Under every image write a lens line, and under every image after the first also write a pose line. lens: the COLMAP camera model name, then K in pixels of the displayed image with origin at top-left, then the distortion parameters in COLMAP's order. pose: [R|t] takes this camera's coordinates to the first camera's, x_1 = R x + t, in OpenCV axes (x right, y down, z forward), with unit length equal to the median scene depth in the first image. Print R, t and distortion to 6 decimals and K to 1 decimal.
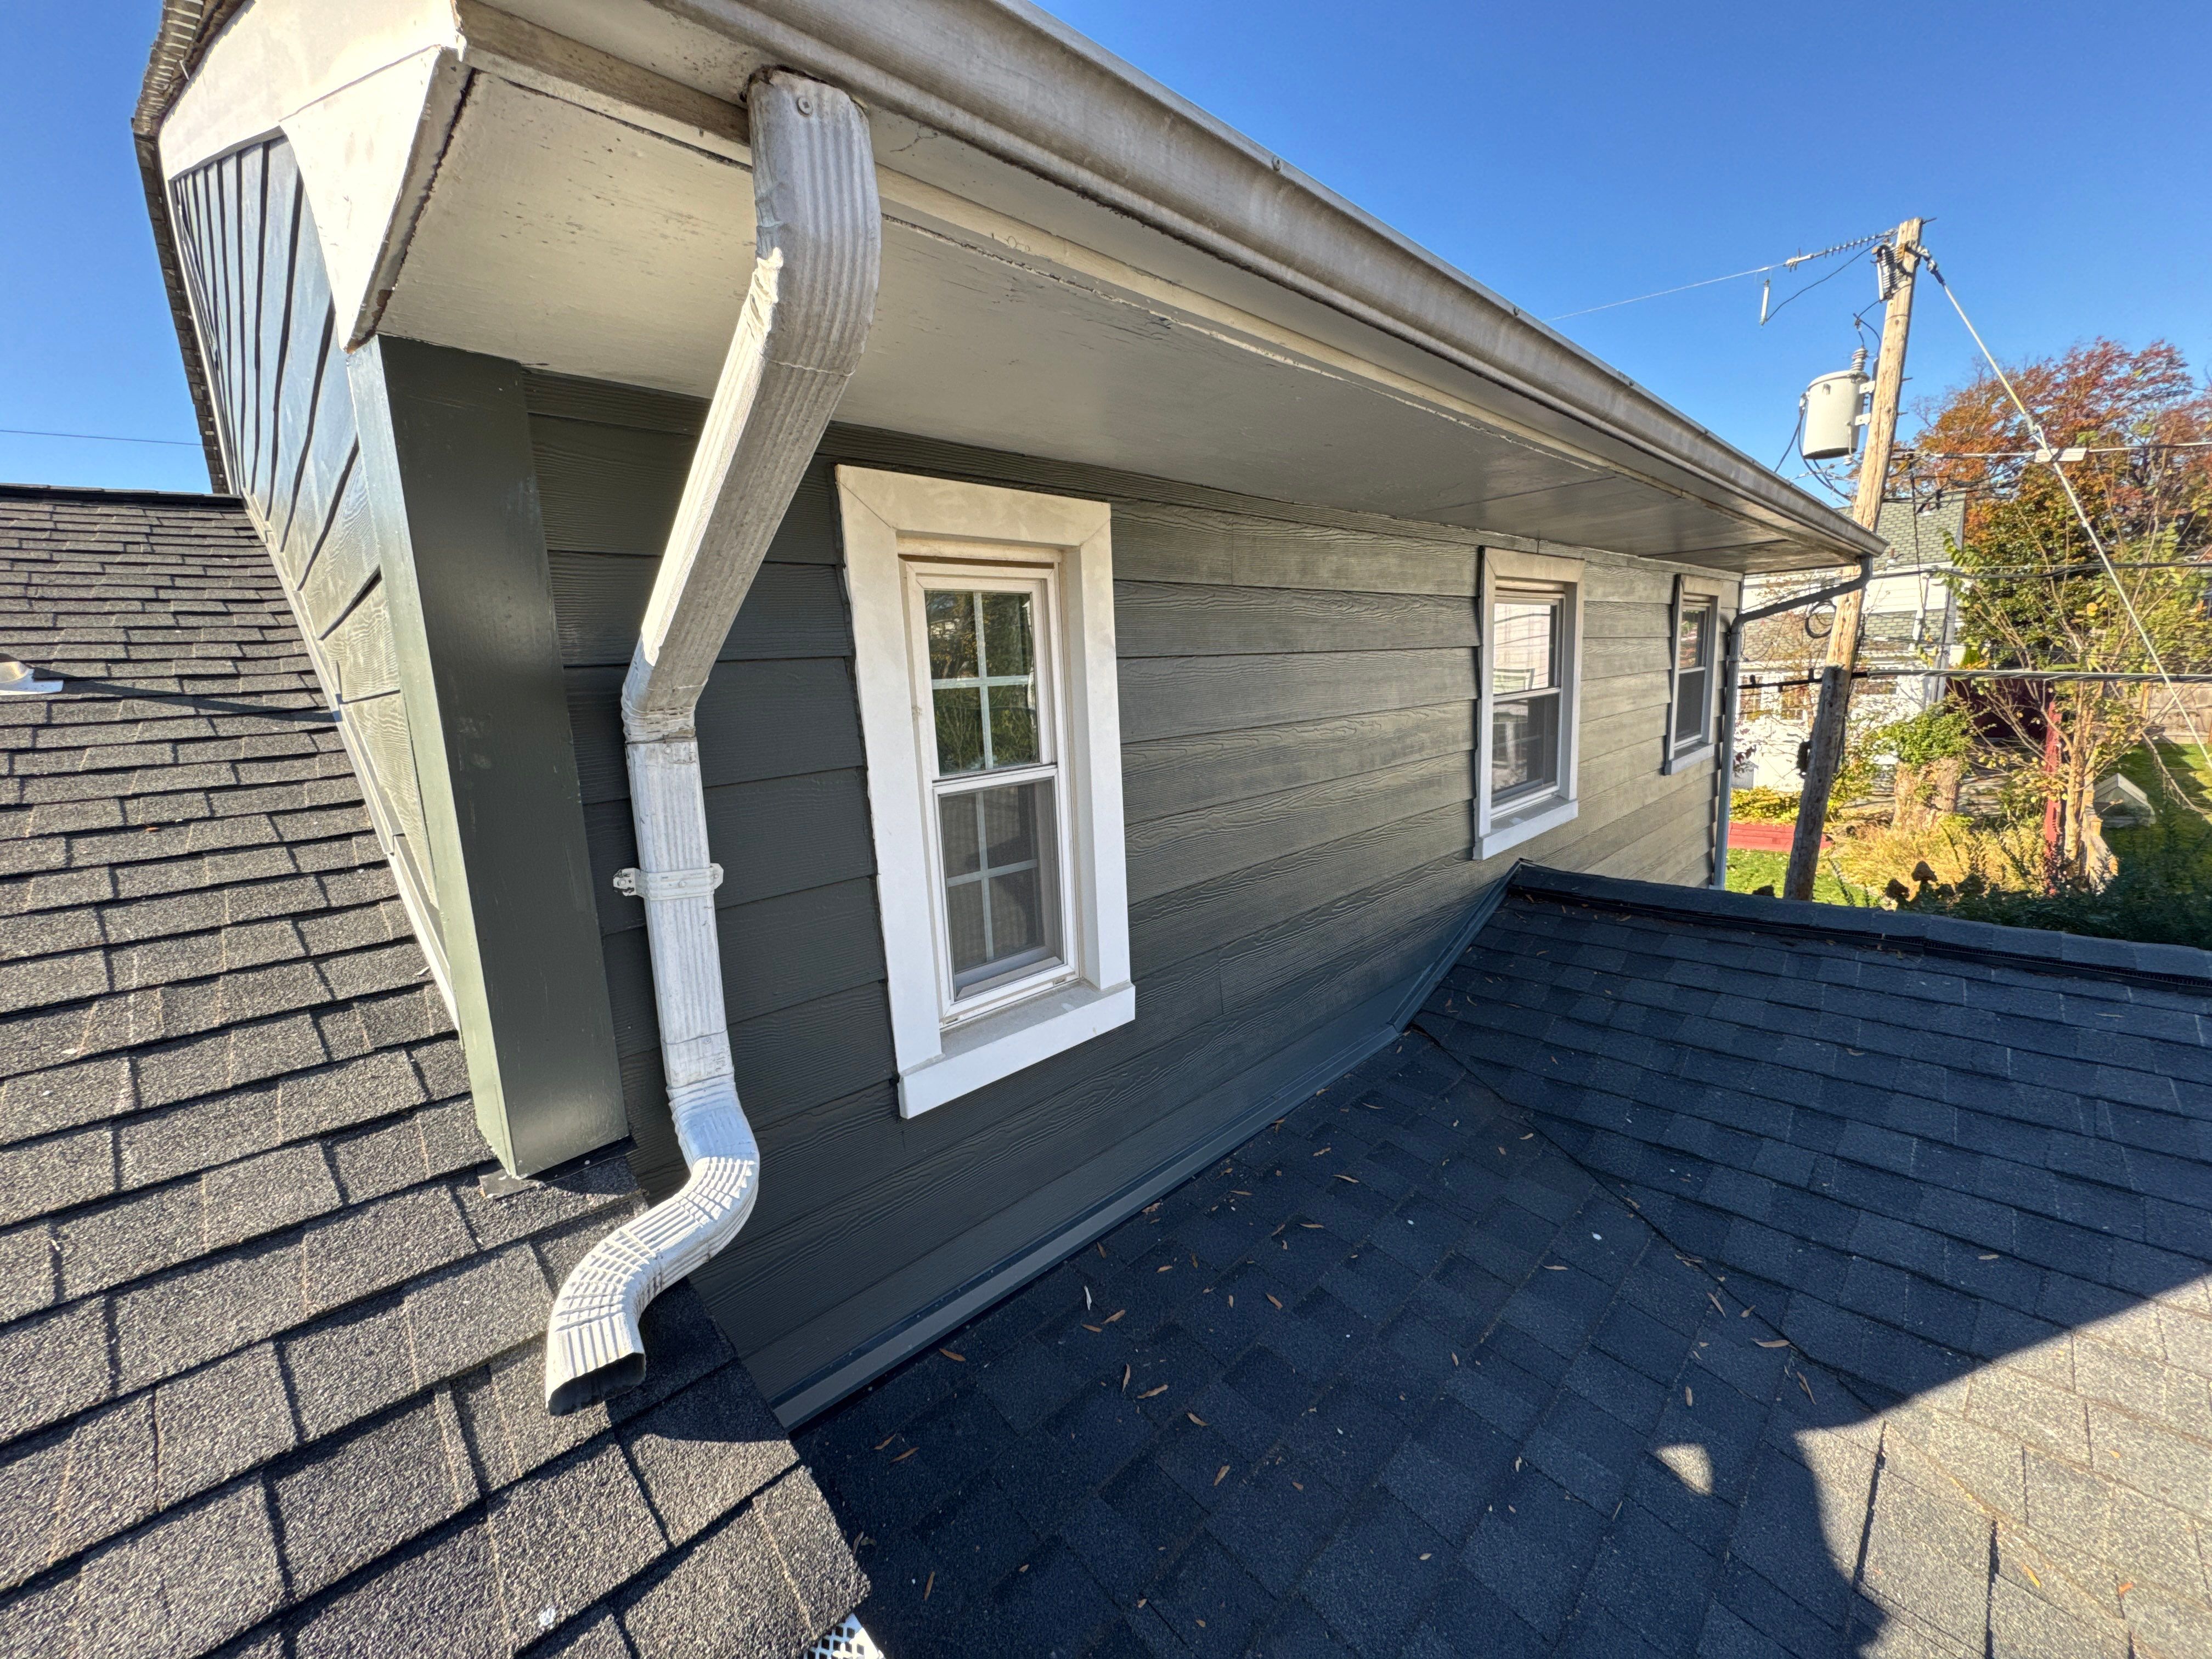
lens RADIAL K [[877.7, 0, 1089.6], [0, 877.7, 824.2], [0, 0, 1]] dist [-0.004567, -0.000468]
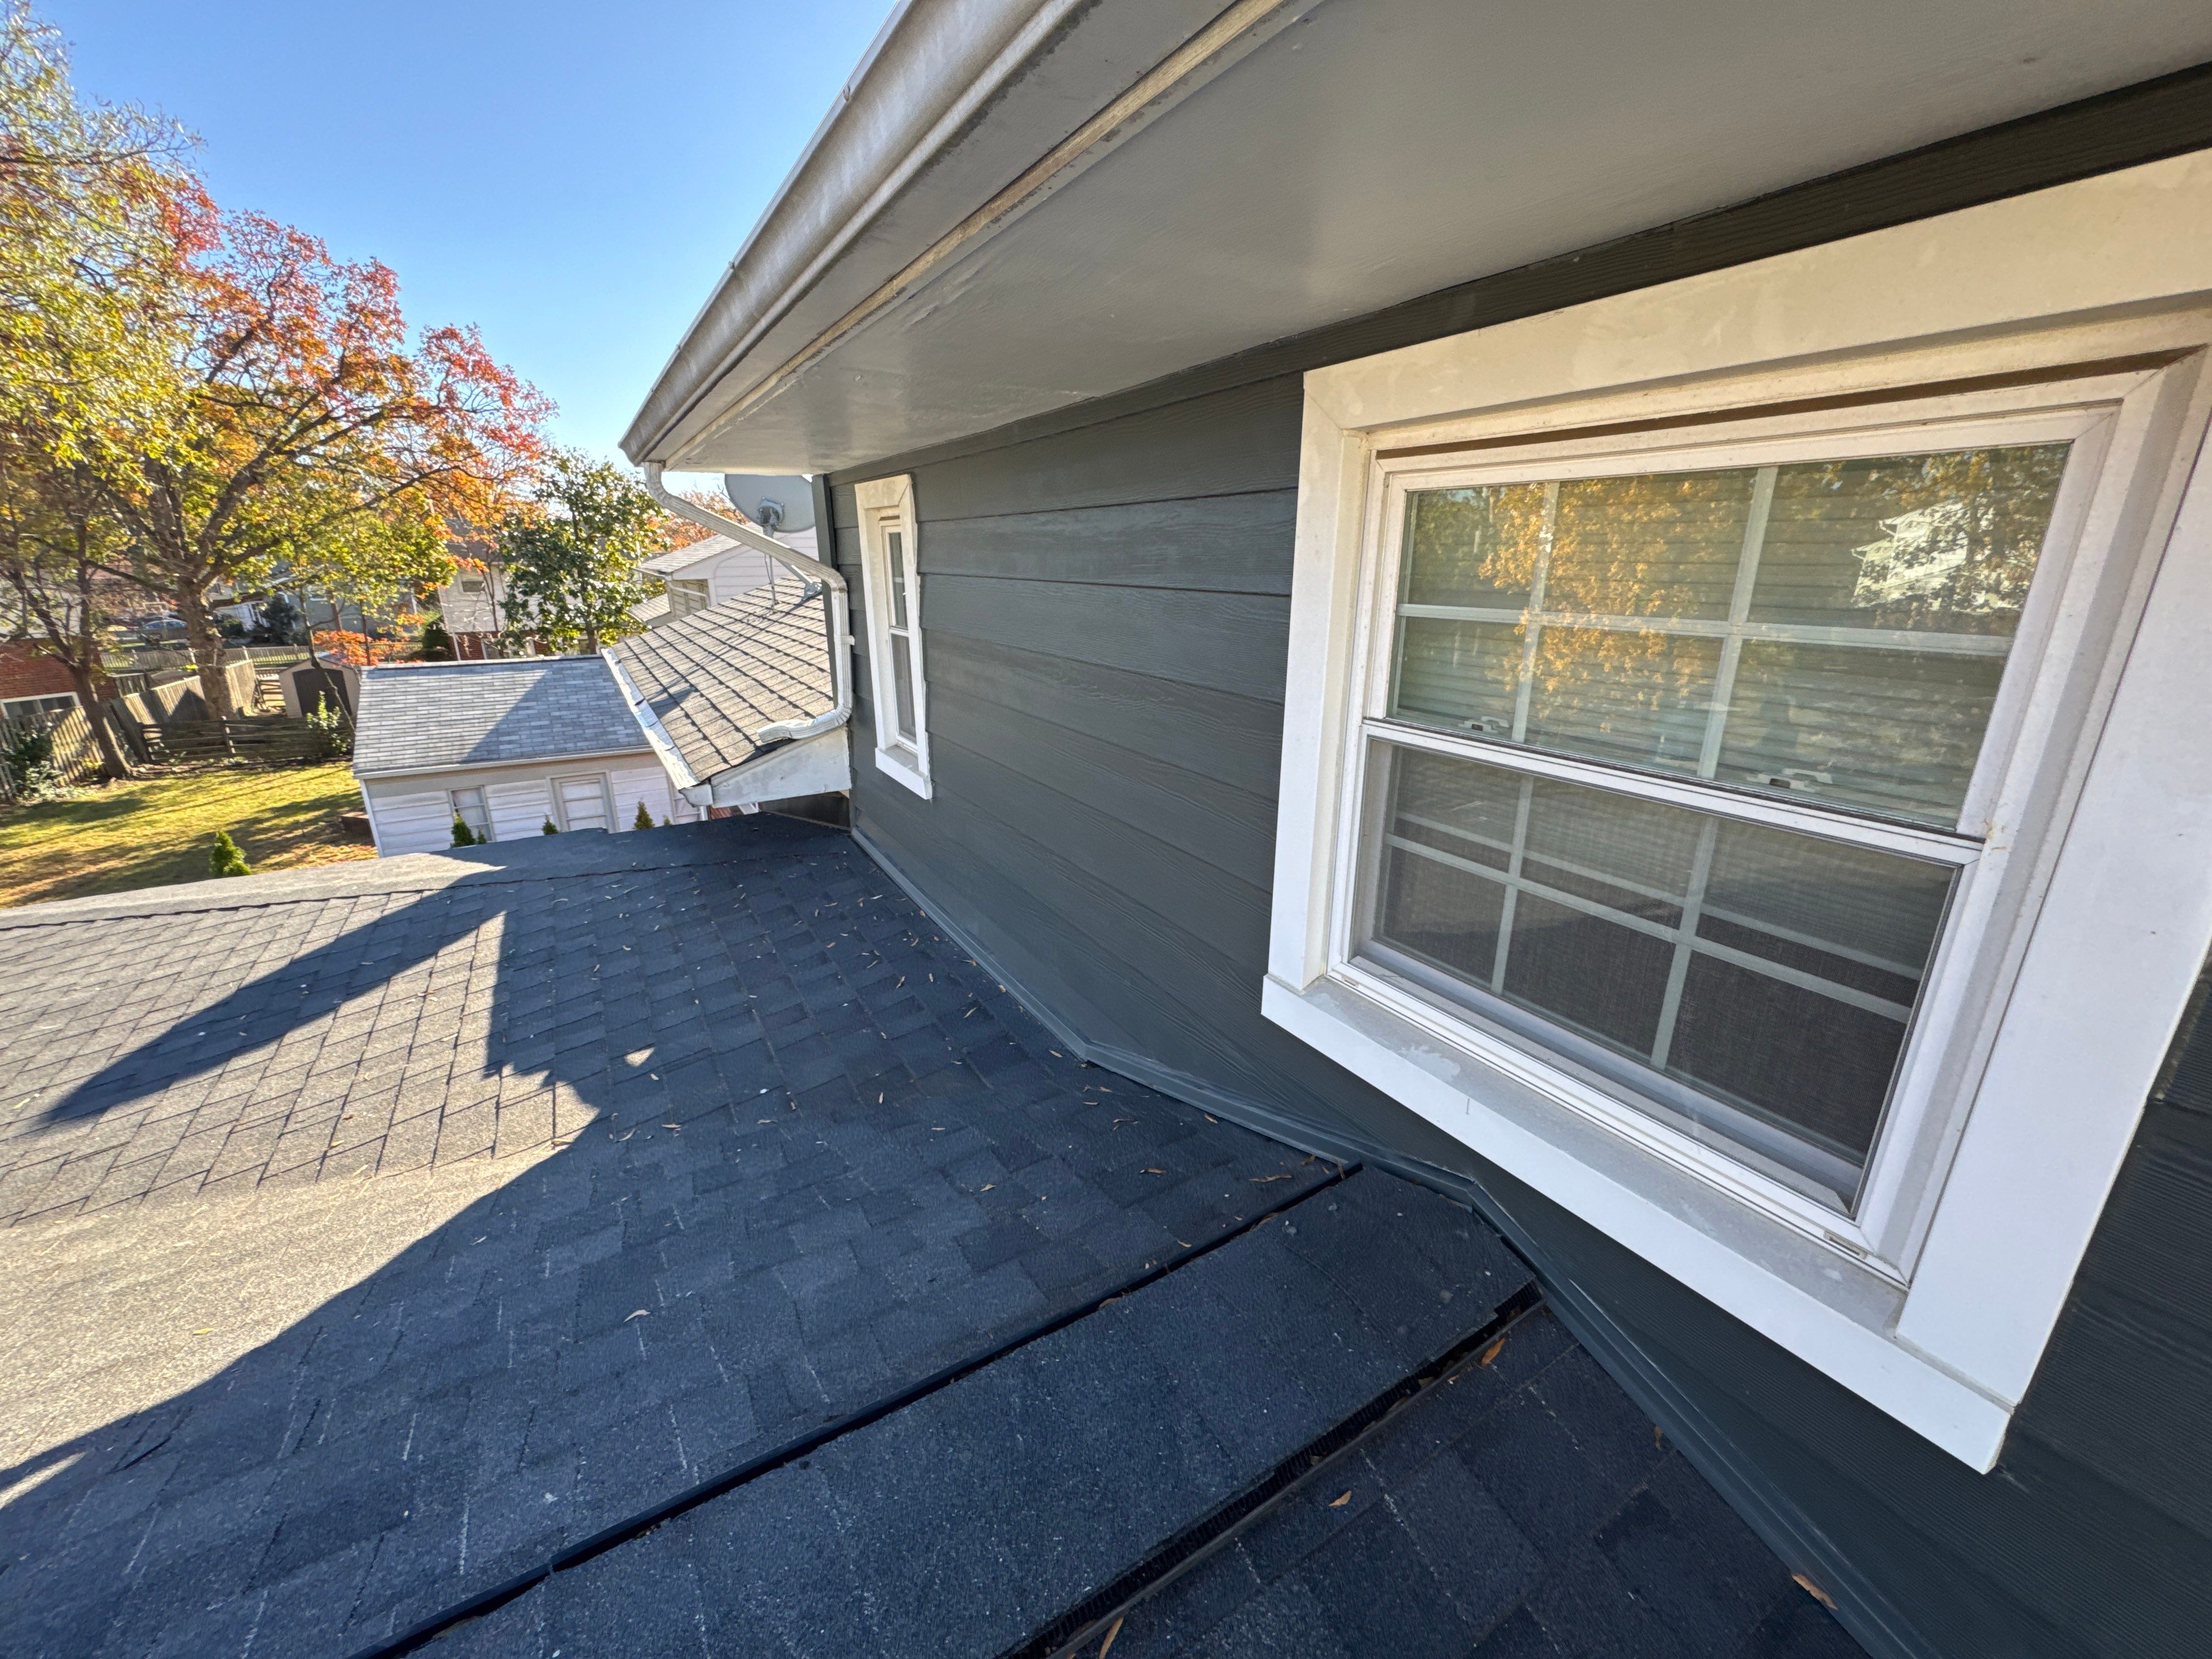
lens RADIAL K [[877.7, 0, 1125.0], [0, 877.7, 832.3], [0, 0, 1]] dist [-0.004567, -0.000468]
pose [[-0.206730, 0.341596, -0.916829, 1.589711], [-0.163834, 0.911754, 0.376647, -0.425205], [0.964583, 0.228072, -0.132521, 1.691756]]
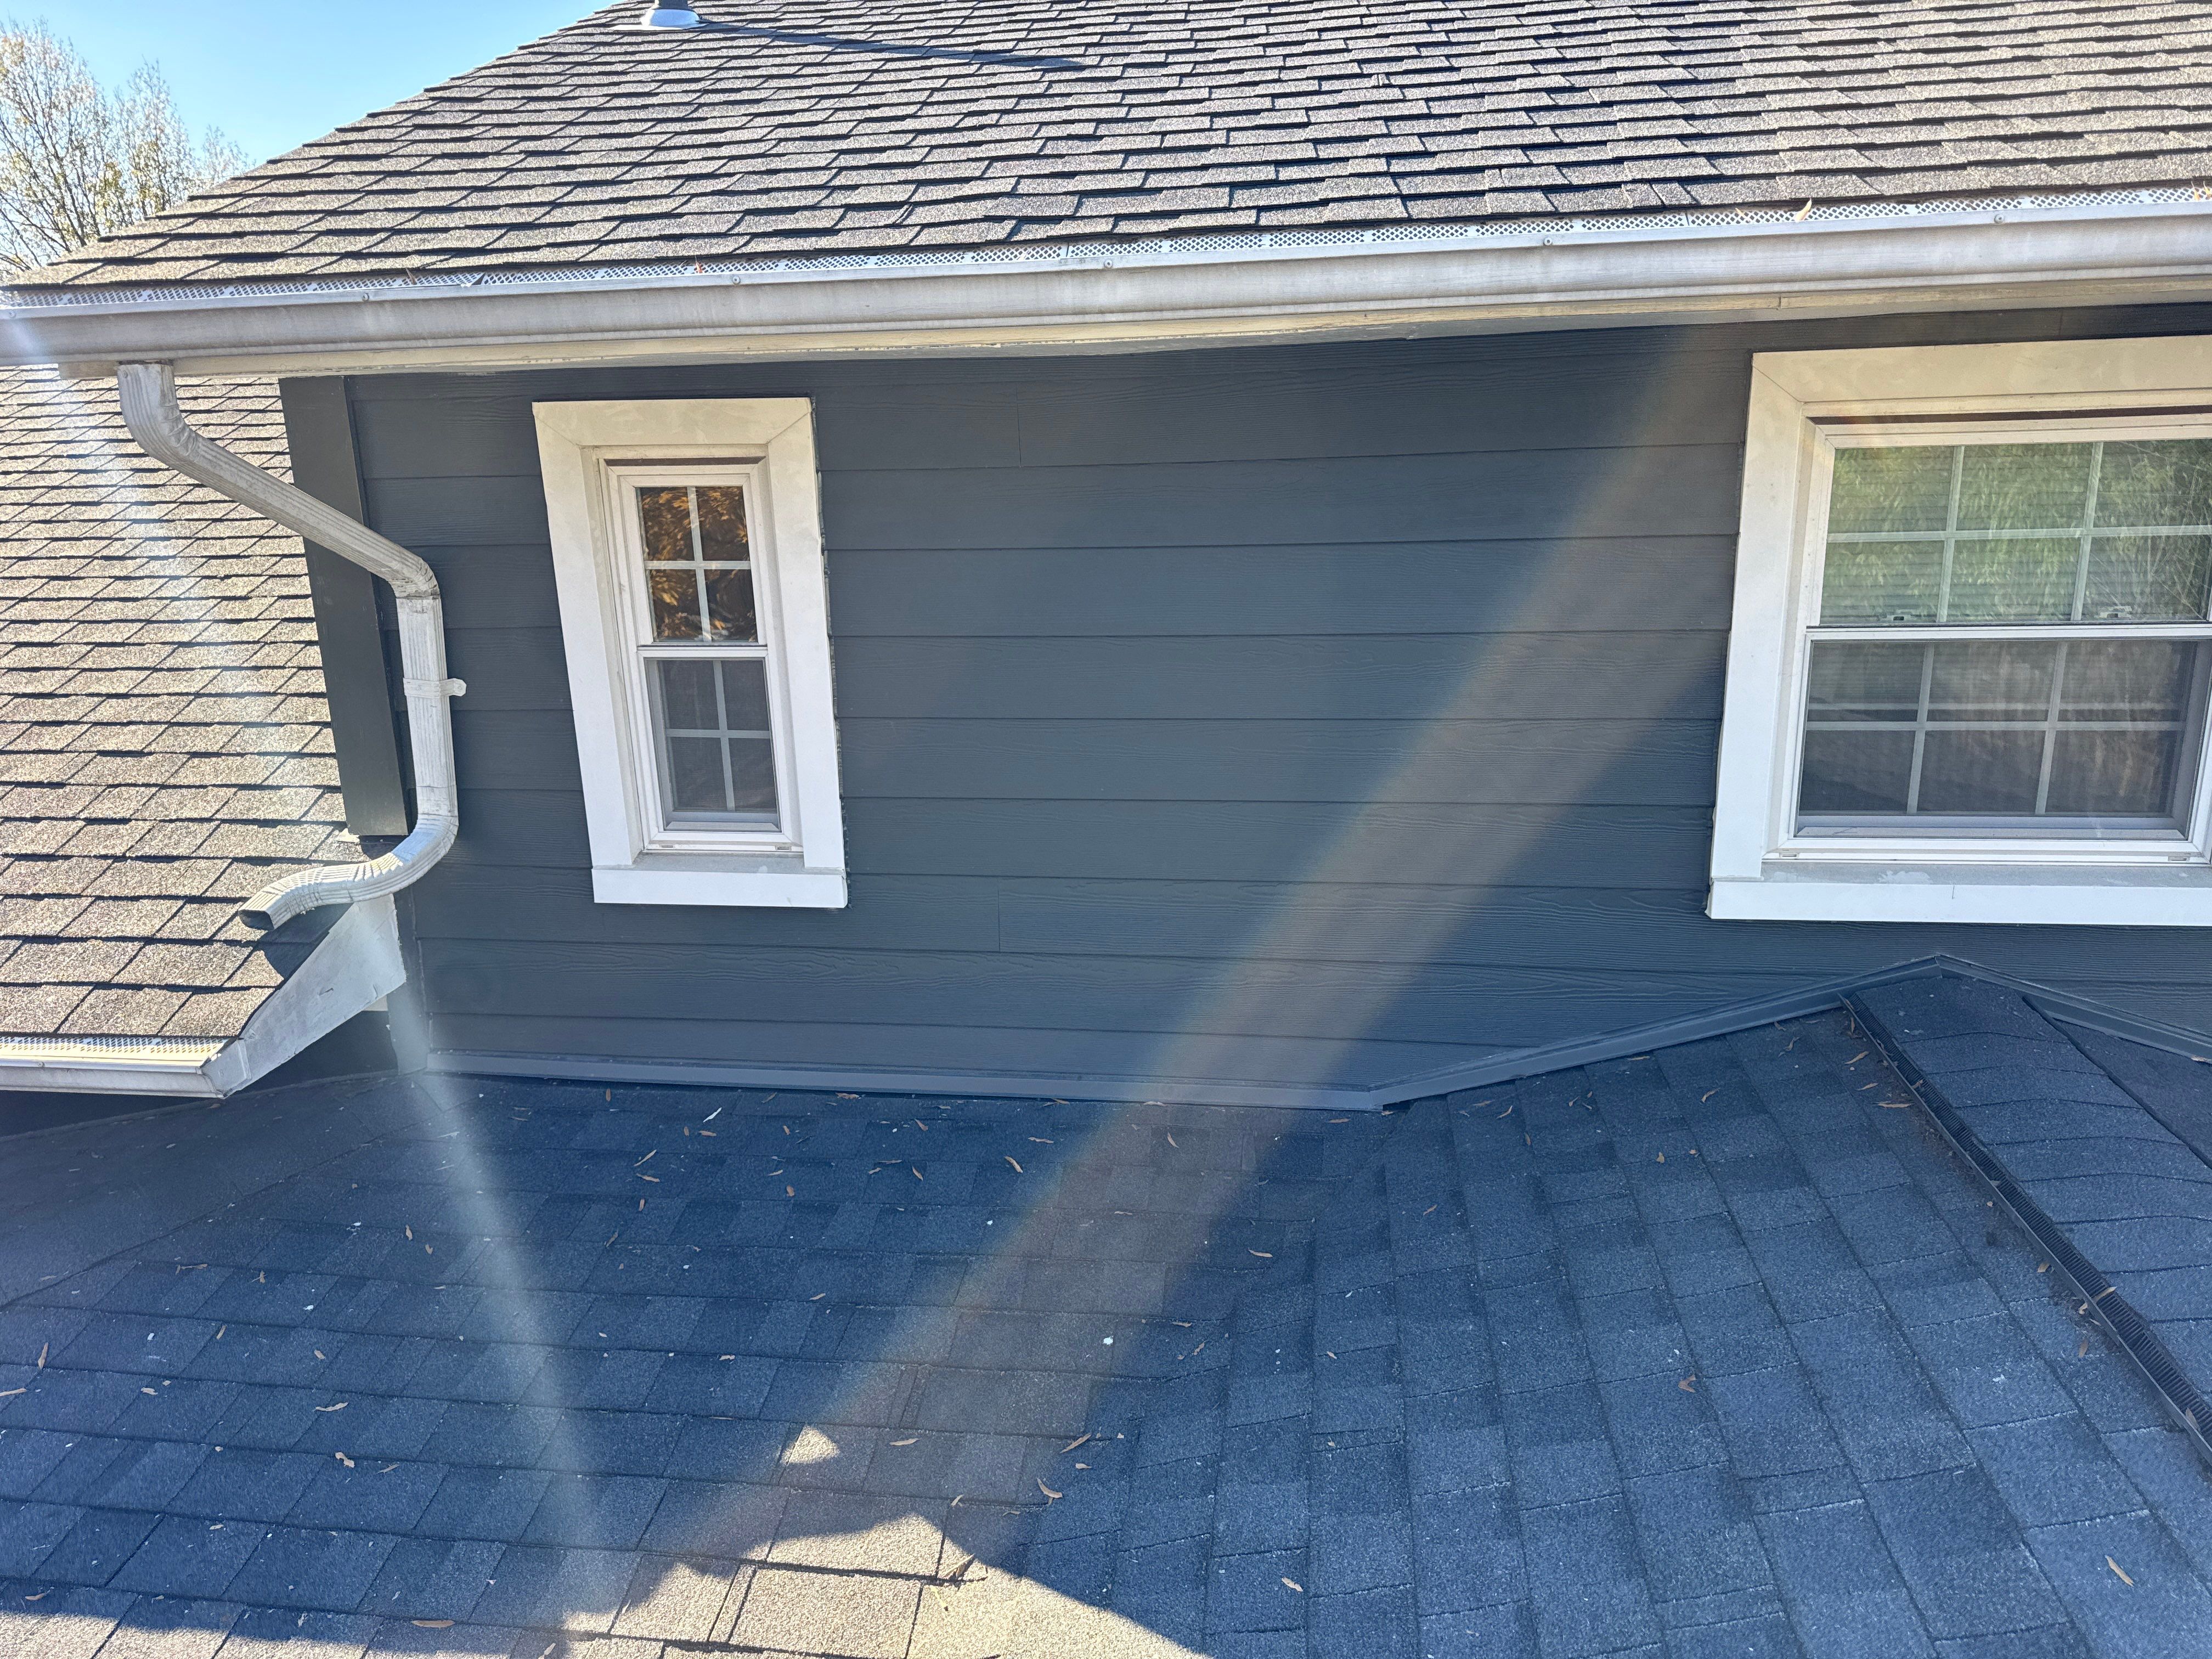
lens RADIAL K [[1549.5, 0, 1112.8], [0, 1549.5, 832.6], [0, 0, 1]] dist [0.012663, -0.015274]
pose [[0.610769, 0.249148, -0.751590, 1.657240], [-0.137237, 0.968149, 0.209412, -0.294810], [0.779825, -0.024756, 0.625507, 0.143261]]
